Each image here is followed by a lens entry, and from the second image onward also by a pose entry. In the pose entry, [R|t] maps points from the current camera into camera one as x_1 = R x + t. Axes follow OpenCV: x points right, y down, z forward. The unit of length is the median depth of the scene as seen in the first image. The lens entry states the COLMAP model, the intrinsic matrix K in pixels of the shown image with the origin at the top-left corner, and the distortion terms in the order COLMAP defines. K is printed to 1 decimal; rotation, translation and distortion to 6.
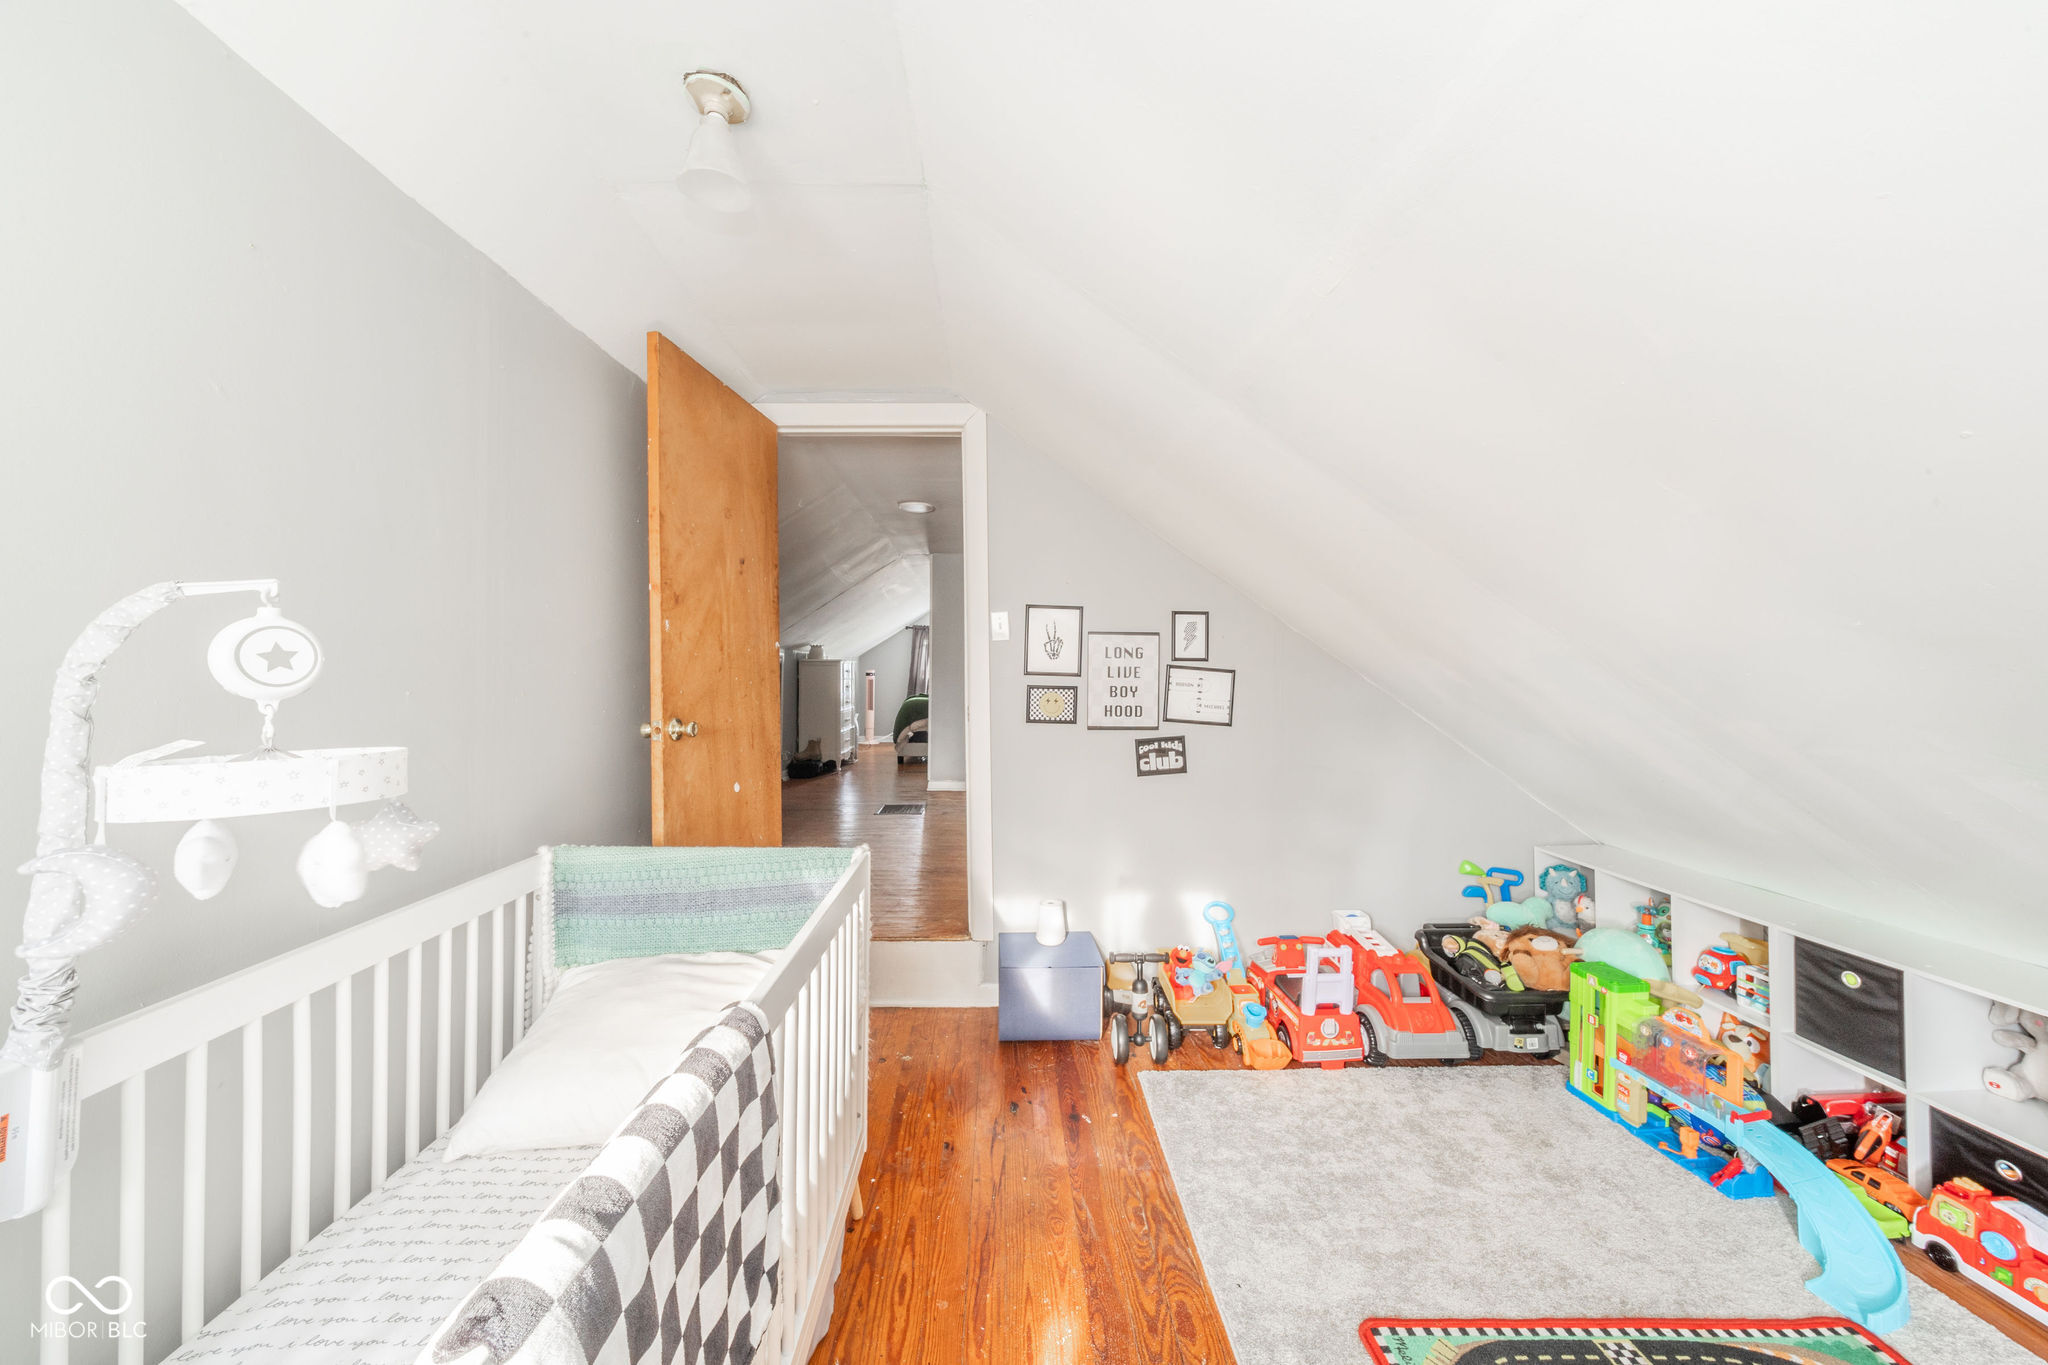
lens RADIAL K [[733.8, 0, 1018.8], [0, 733.8, 669.4], [0, 0, 1]] dist [-0.000244, -0.000463]
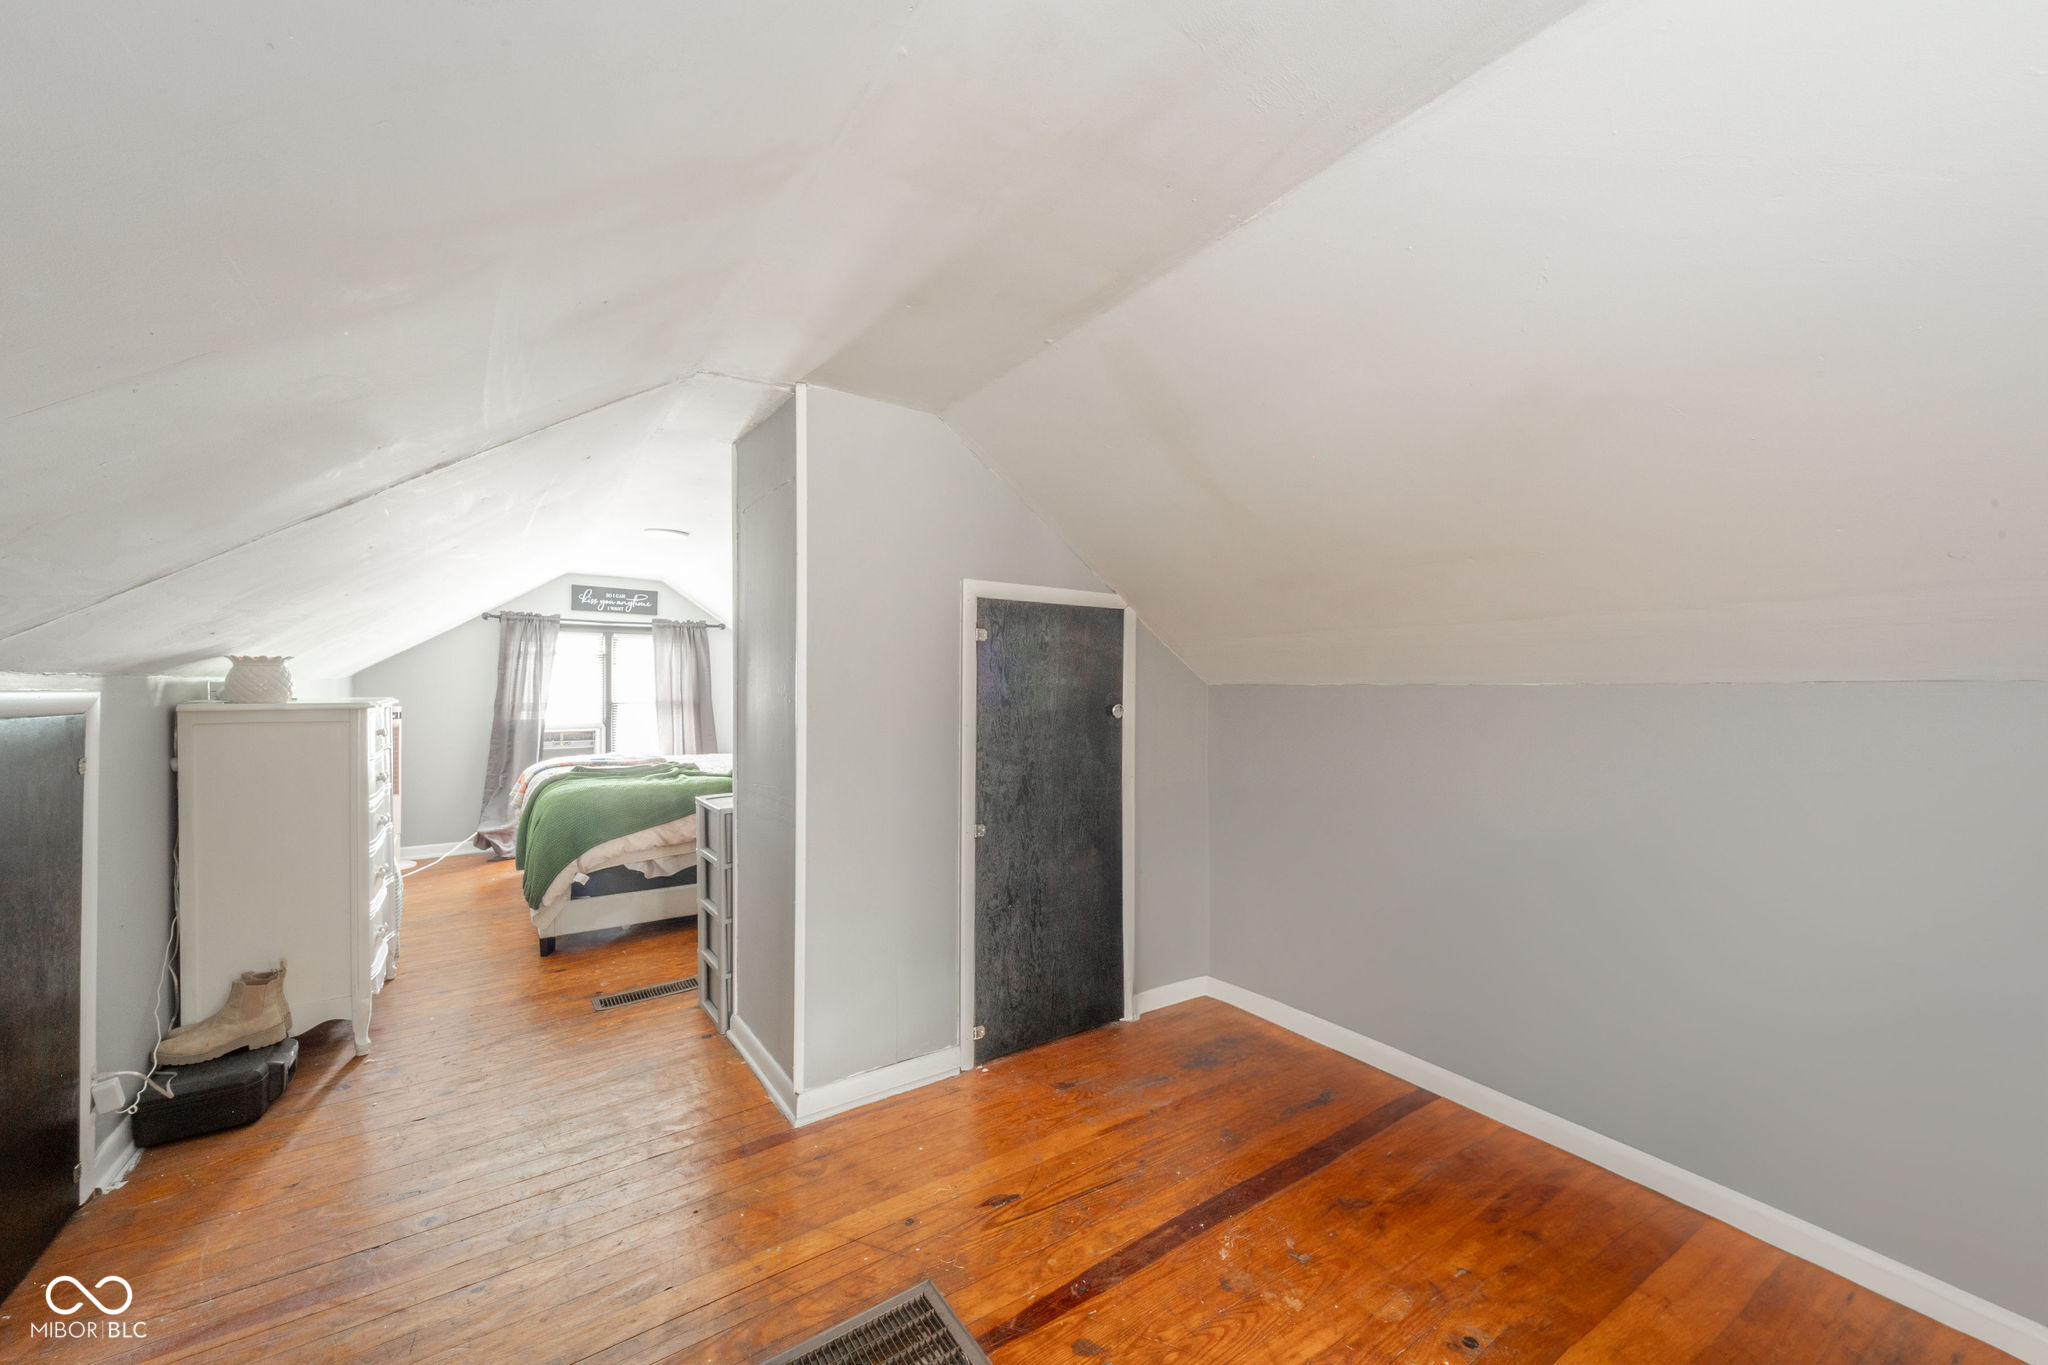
lens RADIAL K [[733.8, 0, 1039.6], [0, 733.8, 678.6], [0, 0, 1]] dist [-0.000244, -0.000463]
pose [[0.826776, -0.007678, 0.562478, -0.179137], [0.004256, 0.999964, 0.007394, -0.025171], [-0.562514, -0.003719, 0.826779, 0.561969]]
